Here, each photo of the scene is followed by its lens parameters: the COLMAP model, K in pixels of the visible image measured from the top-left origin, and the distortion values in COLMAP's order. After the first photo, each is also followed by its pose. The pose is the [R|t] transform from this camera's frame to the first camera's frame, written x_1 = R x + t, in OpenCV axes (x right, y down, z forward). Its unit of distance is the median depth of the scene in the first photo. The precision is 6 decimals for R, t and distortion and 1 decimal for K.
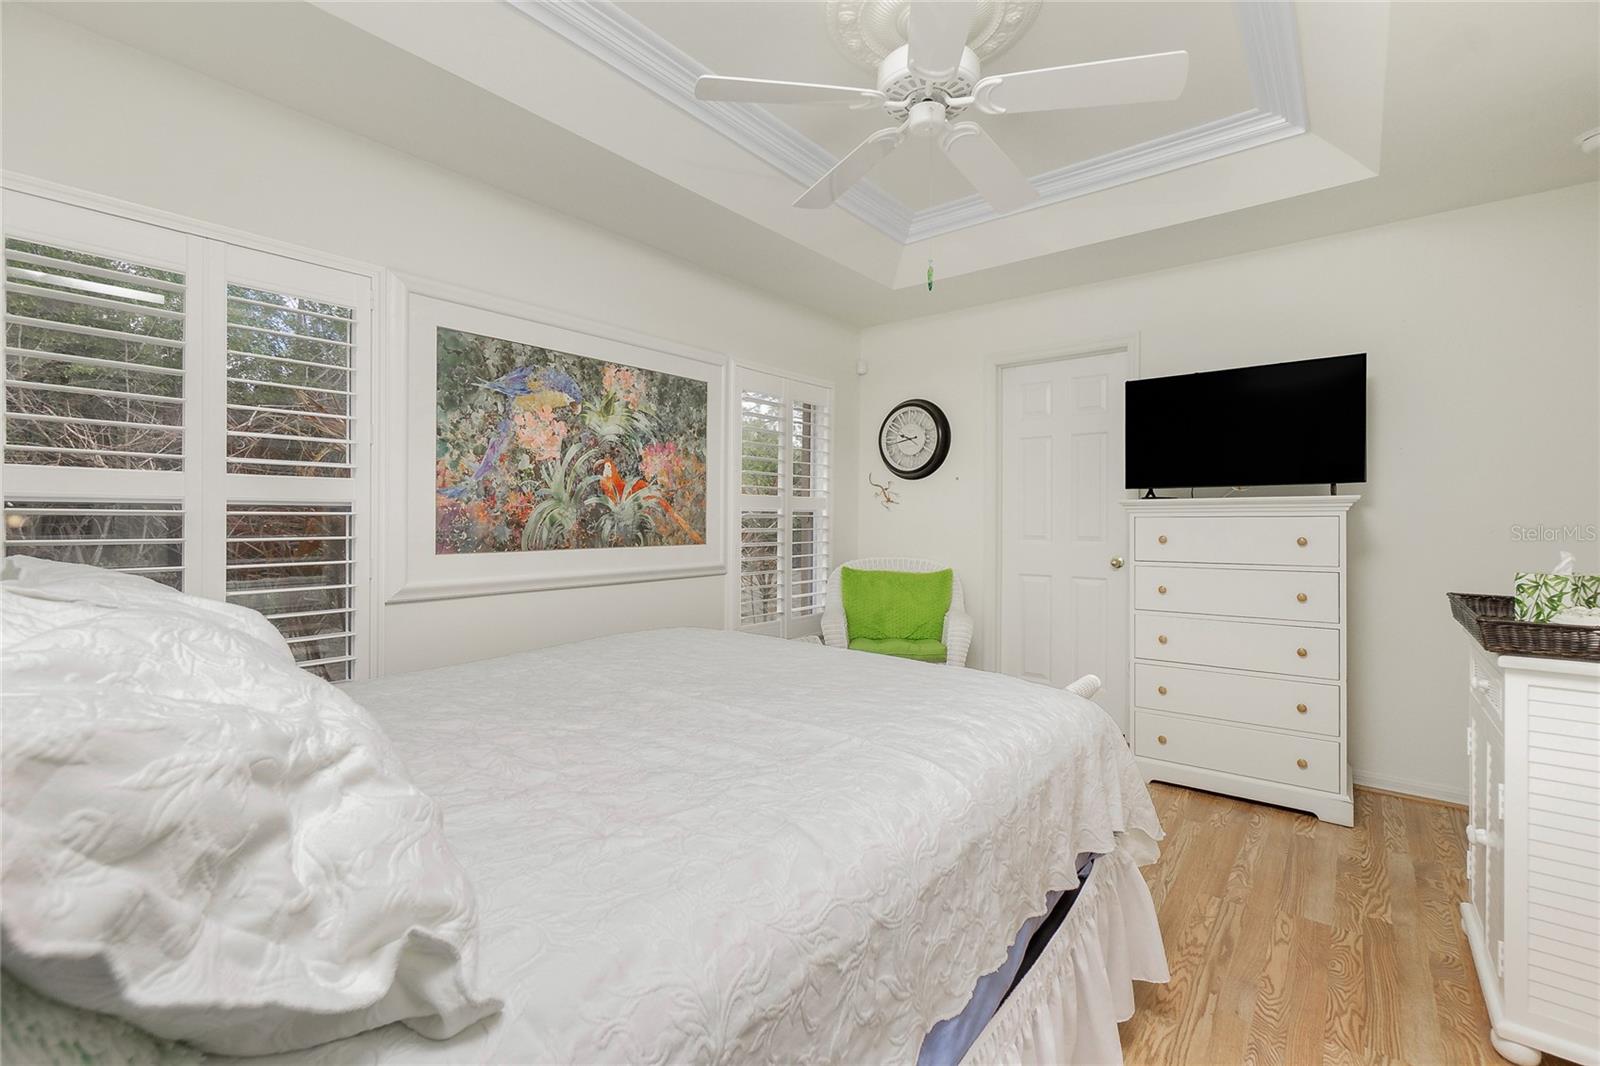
lens RADIAL K [[695.4, 0, 798.0], [0, 695.4, 527.6], [0, 0, 1]] dist [-0.011779, 0.004412]
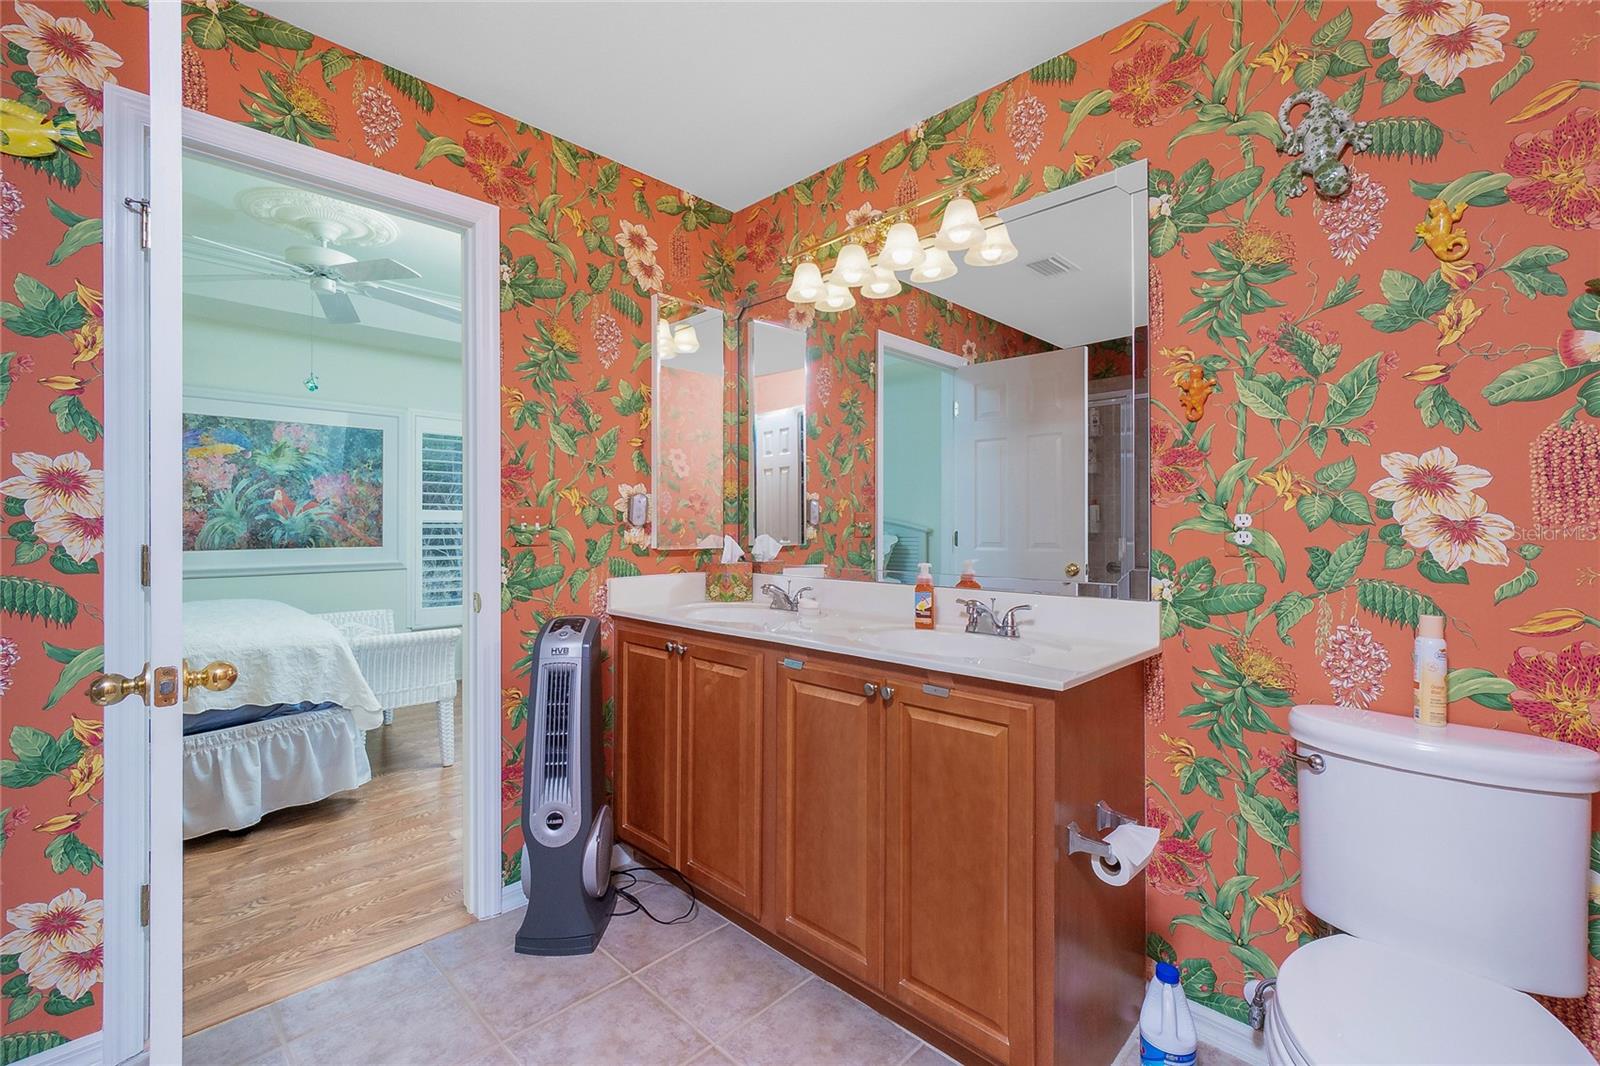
lens RADIAL K [[695.4, 0, 801.8], [0, 695.4, 525.9], [0, 0, 1]] dist [-0.011779, 0.004412]
pose [[0.995898, 0.000674, -0.090484, 0.919452], [-0.001473, 0.999961, -0.008763, -0.007857], [0.090475, 0.008860, 0.995859, -0.330104]]
